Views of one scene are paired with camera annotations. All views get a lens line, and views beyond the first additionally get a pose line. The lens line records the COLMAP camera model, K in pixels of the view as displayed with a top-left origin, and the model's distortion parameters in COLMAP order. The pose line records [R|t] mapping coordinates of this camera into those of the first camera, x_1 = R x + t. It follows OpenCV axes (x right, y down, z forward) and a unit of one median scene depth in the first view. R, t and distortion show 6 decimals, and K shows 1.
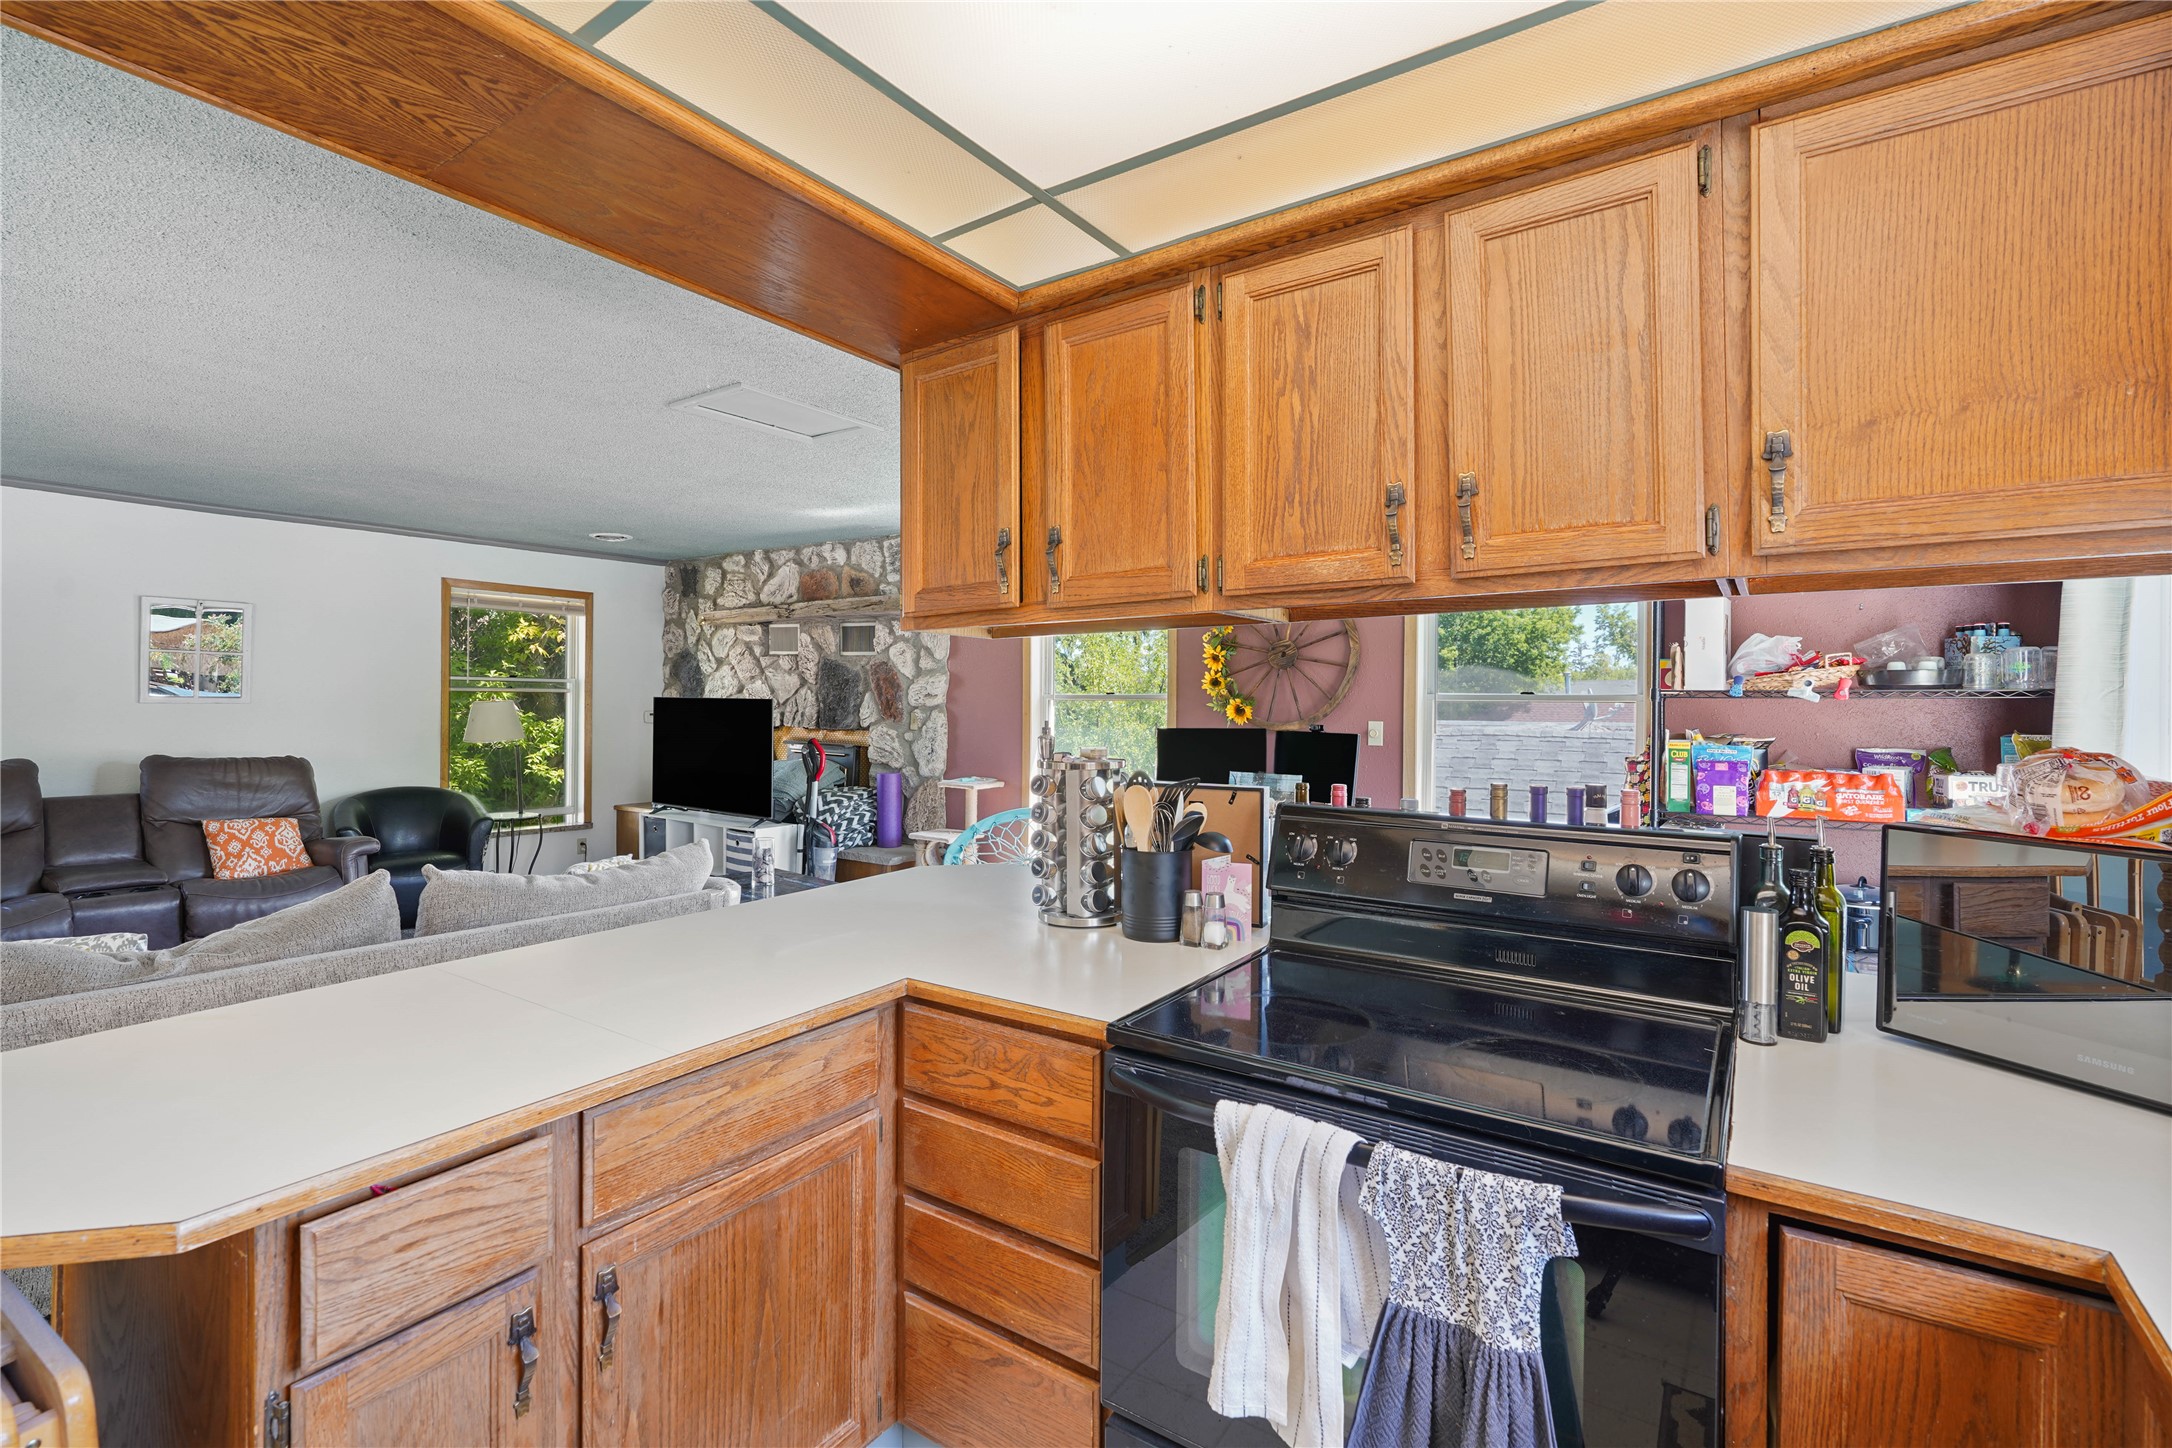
lens RADIAL K [[991.6, 0, 1082.2], [0, 991.6, 701.3], [0, 0, 1]] dist [-0.011671, 0.003064]
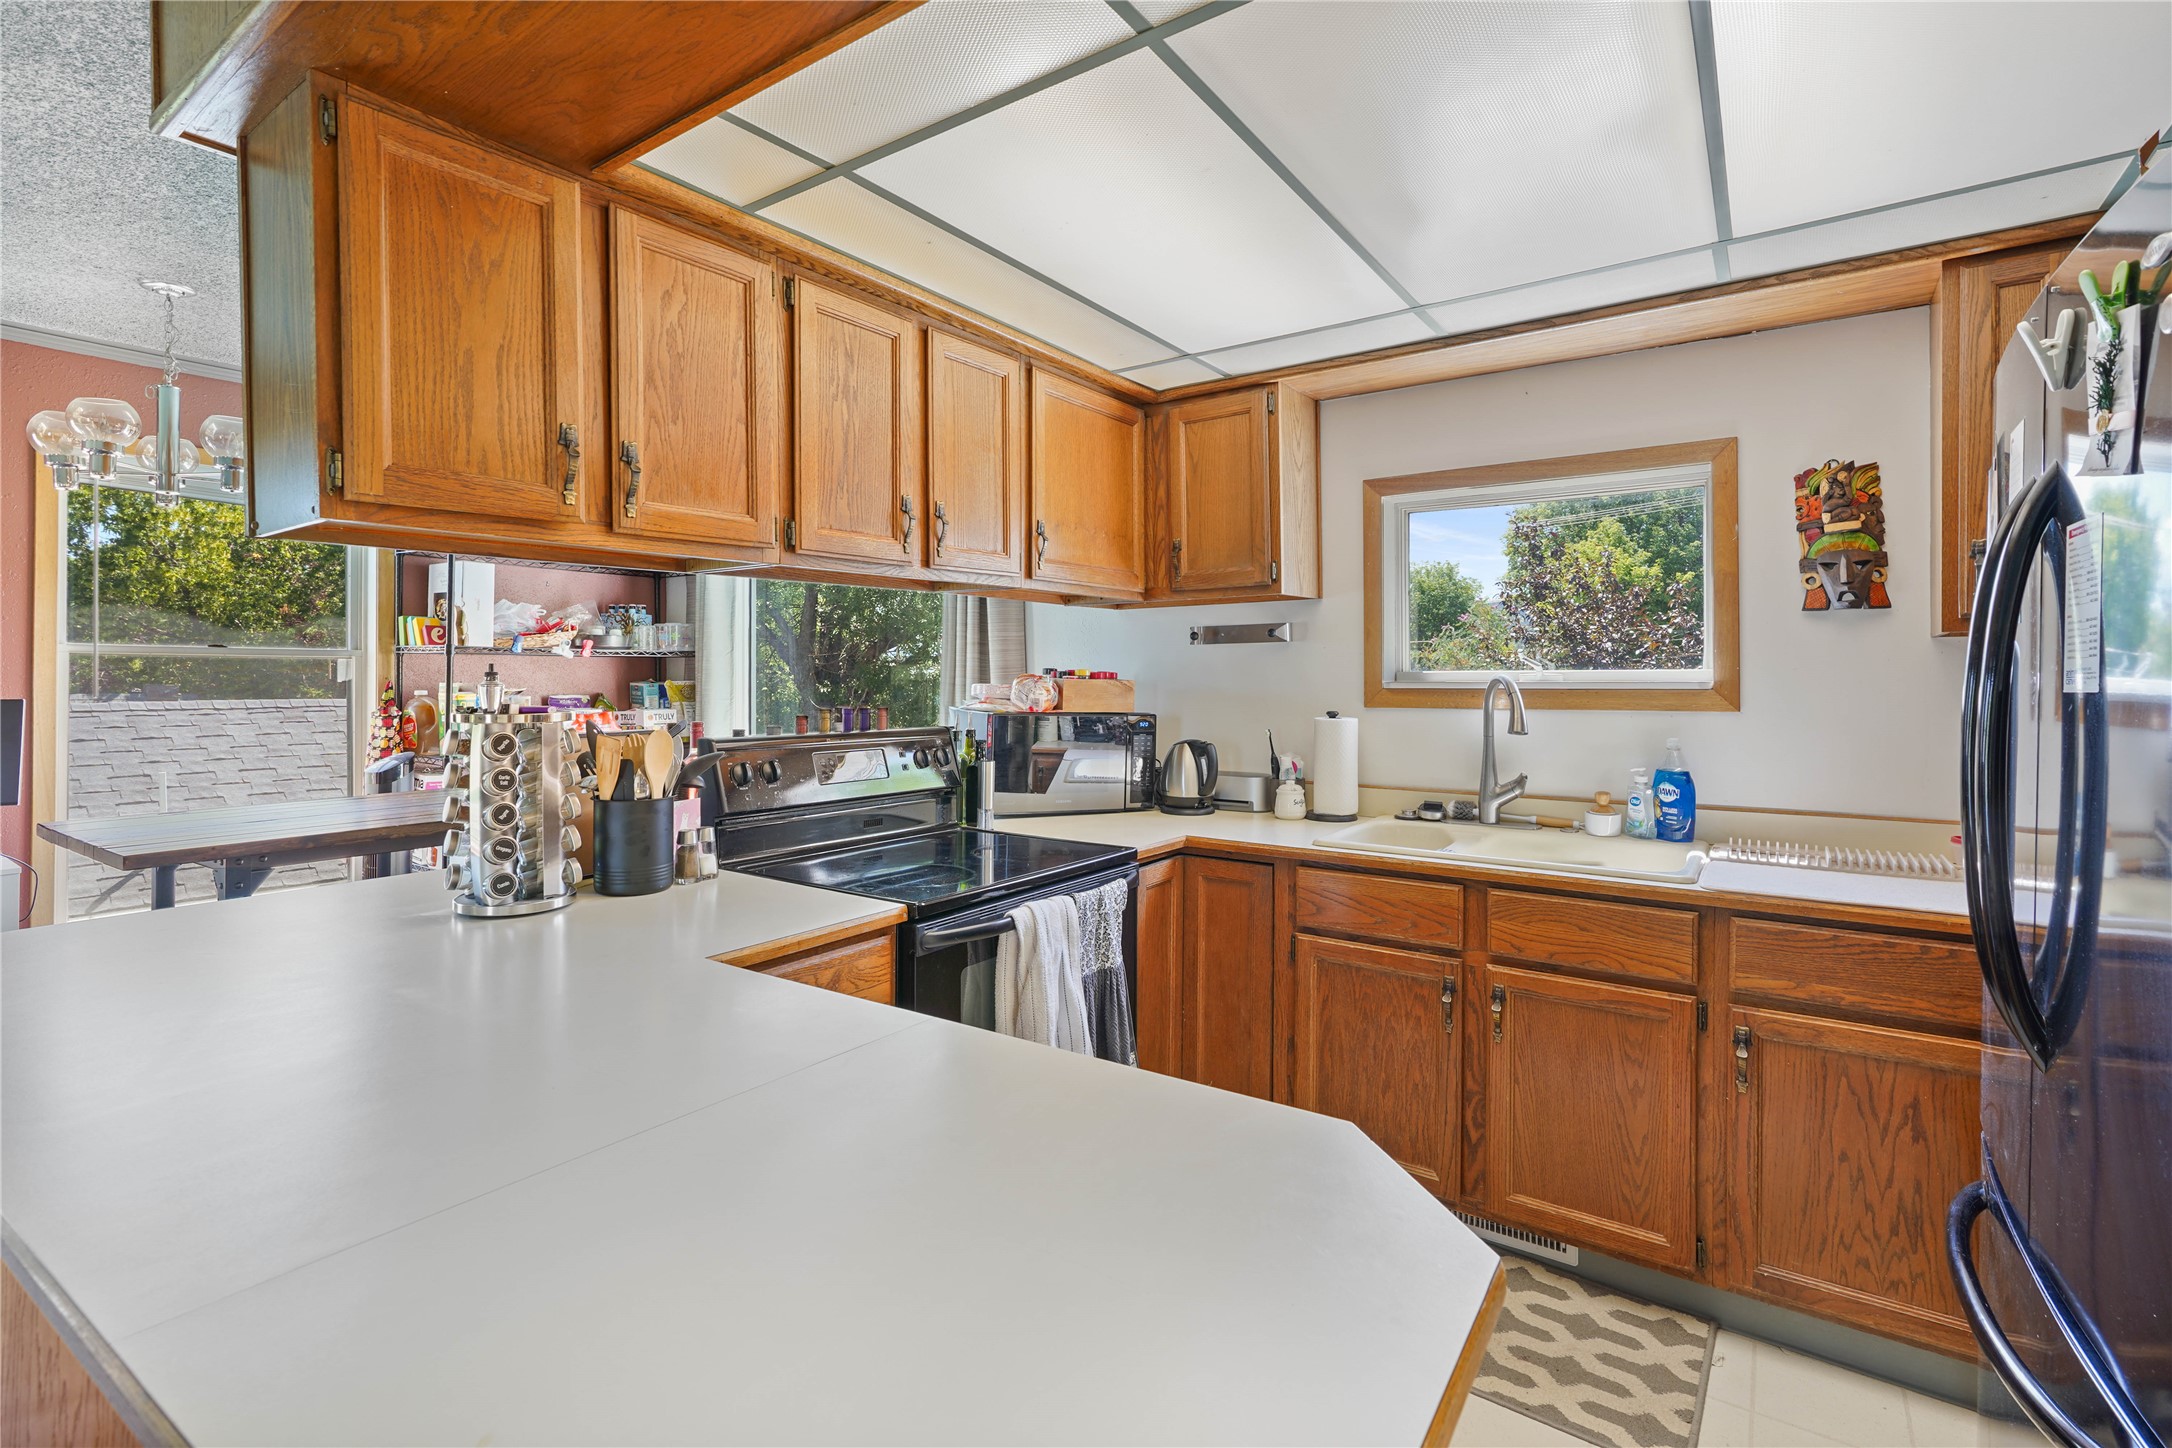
lens RADIAL K [[991.6, 0, 1094.7], [0, 991.6, 678.1], [0, 0, 1]] dist [-0.011671, 0.003064]
pose [[-0.003766, -0.007745, 0.999963, -0.271526], [-0.001198, 0.999969, 0.007741, 0.008217], [-0.999992, -0.001169, -0.003775, 0.175013]]
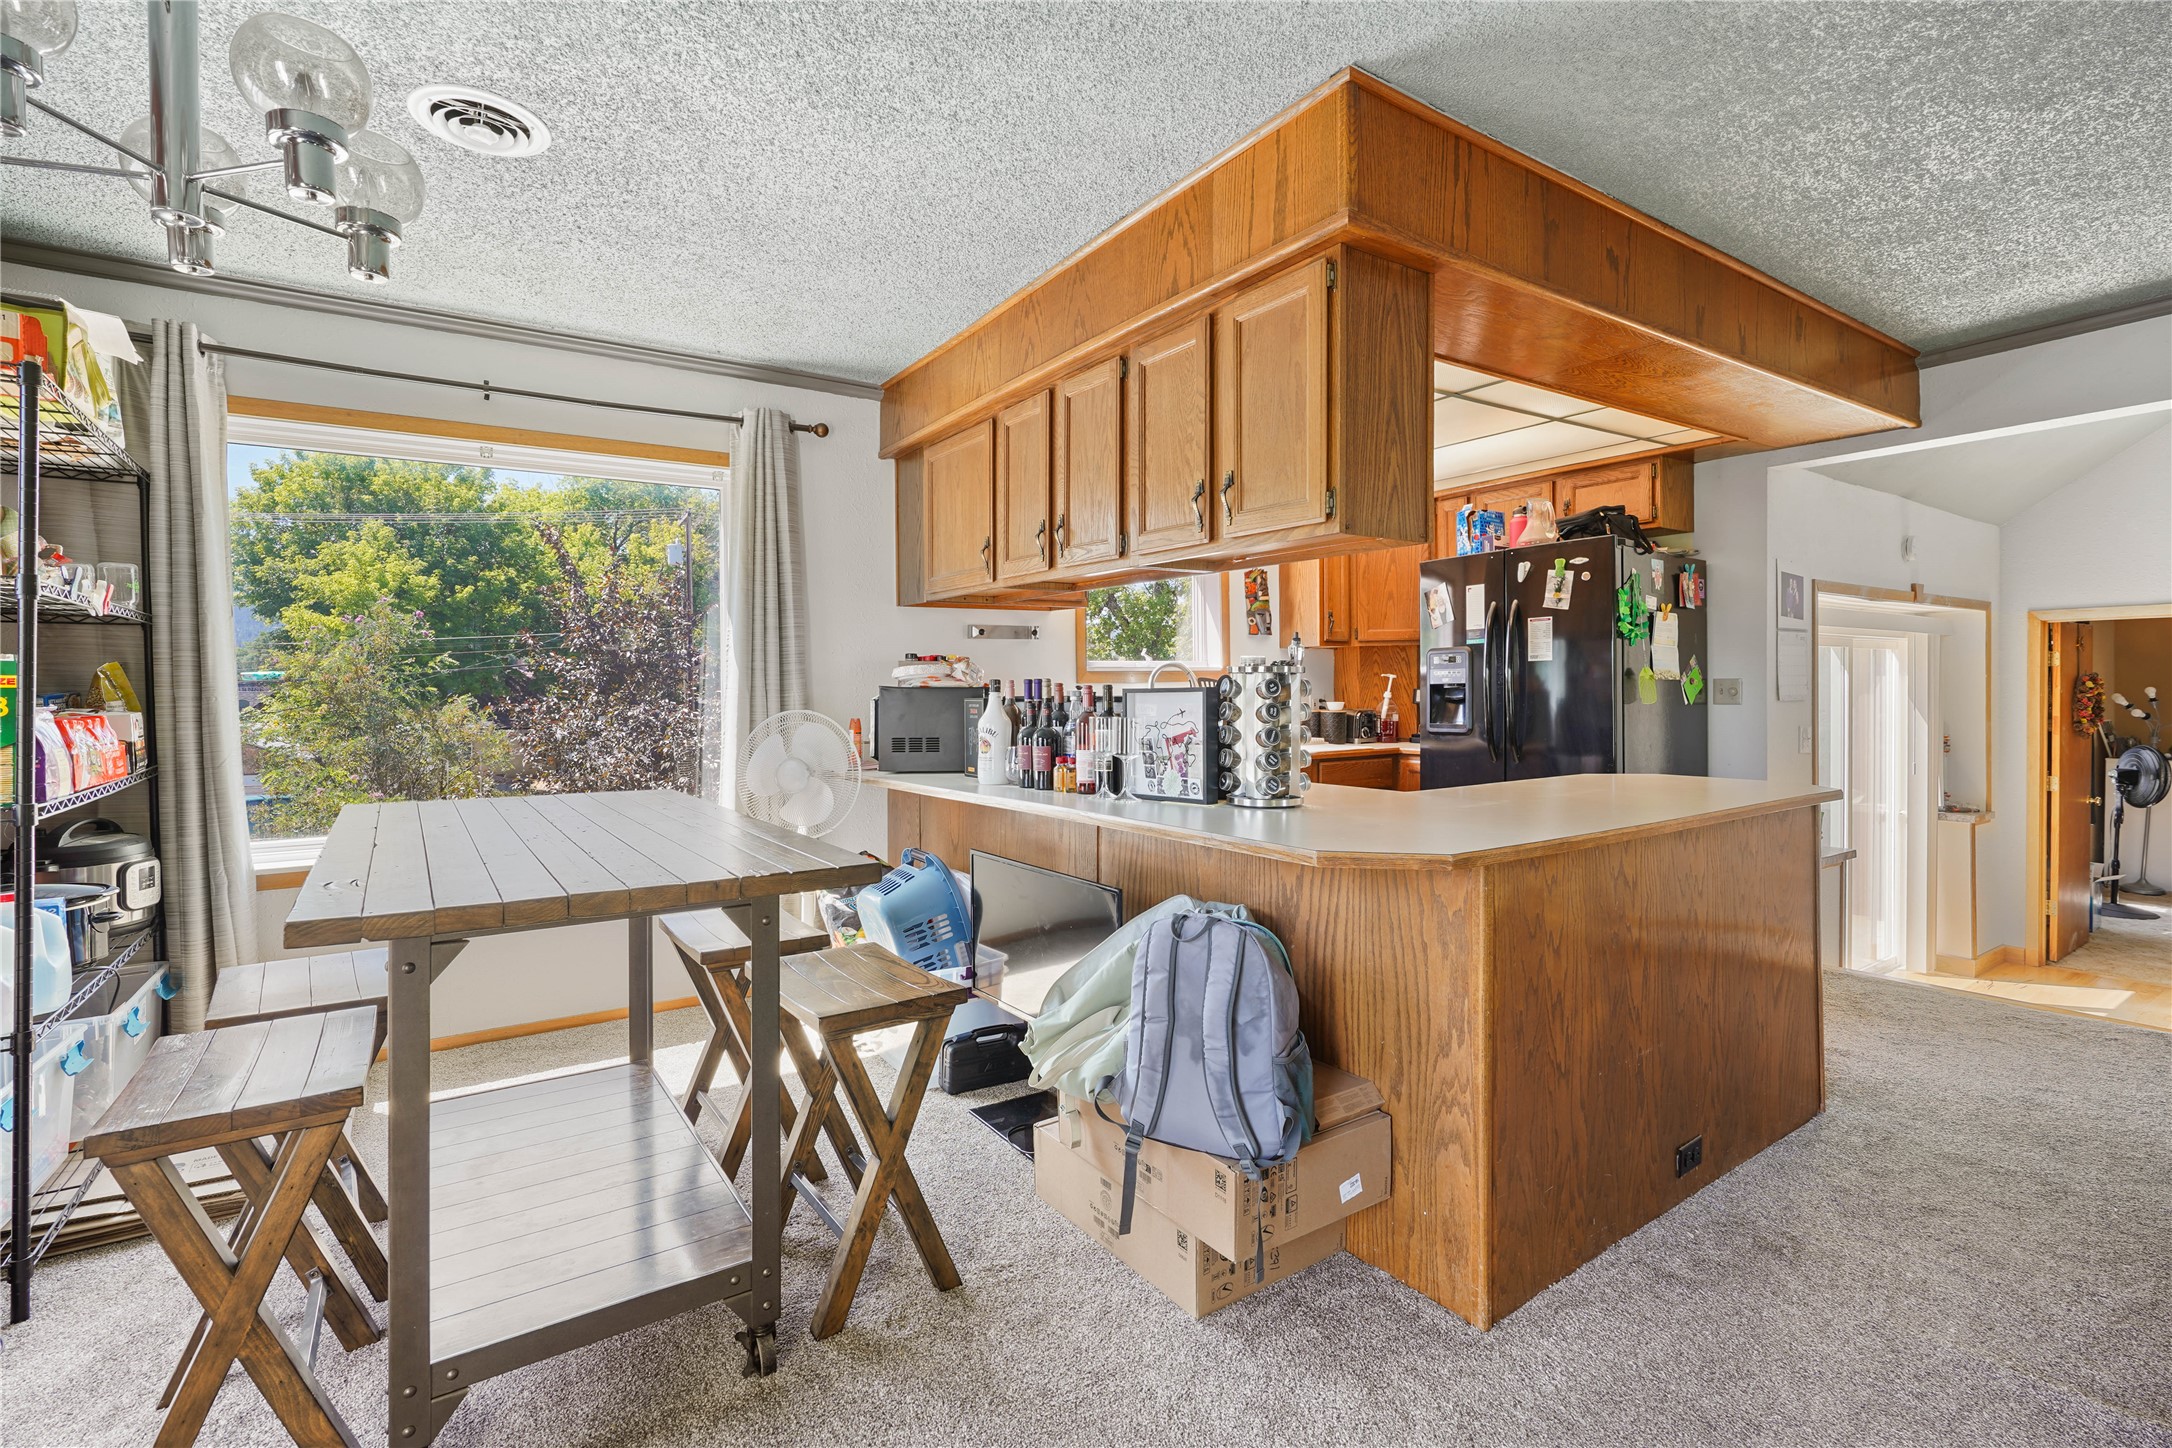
lens RADIAL K [[991.6, 0, 1085.8], [0, 991.6, 699.3], [0, 0, 1]] dist [-0.011671, 0.003064]
pose [[-0.928200, -0.002159, 0.372075, -0.079532], [0.003294, 0.999896, 0.014018, 0.026915], [-0.372067, 0.014237, -0.928097, 0.718403]]
